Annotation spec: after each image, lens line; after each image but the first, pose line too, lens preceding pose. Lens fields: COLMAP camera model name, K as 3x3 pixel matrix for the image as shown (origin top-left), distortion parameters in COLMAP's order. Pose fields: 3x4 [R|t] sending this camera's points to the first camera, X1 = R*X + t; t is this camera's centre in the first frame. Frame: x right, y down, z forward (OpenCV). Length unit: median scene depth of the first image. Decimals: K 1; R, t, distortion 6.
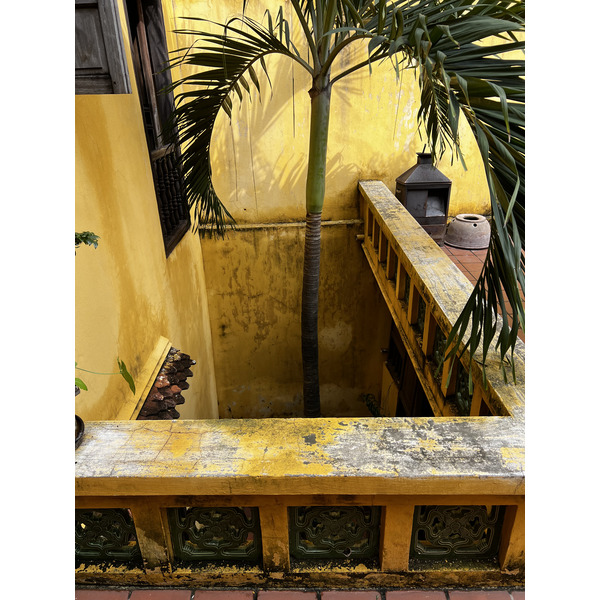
lens RADIAL K [[448.6, 0, 299.3], [0, 448.6, 300.3], [0, 0, 1]] dist [0.049233, -0.043609]
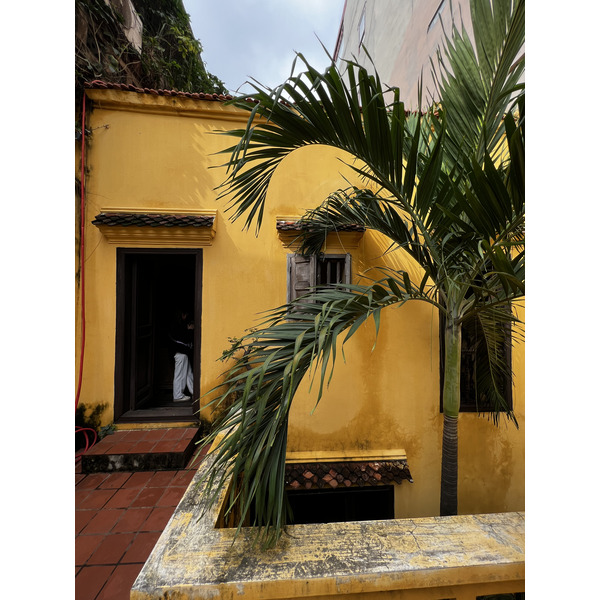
lens RADIAL K [[238.2, 0, 300.0], [0, 238.2, 298.9], [0, 0, 1]] dist [-0.002154, 0.000093]
pose [[0.051640, 0.011149, -0.998604, 0.572551], [-0.438239, 0.898770, -0.012628, -0.252515], [0.897374, 0.438279, 0.051298, 0.392258]]
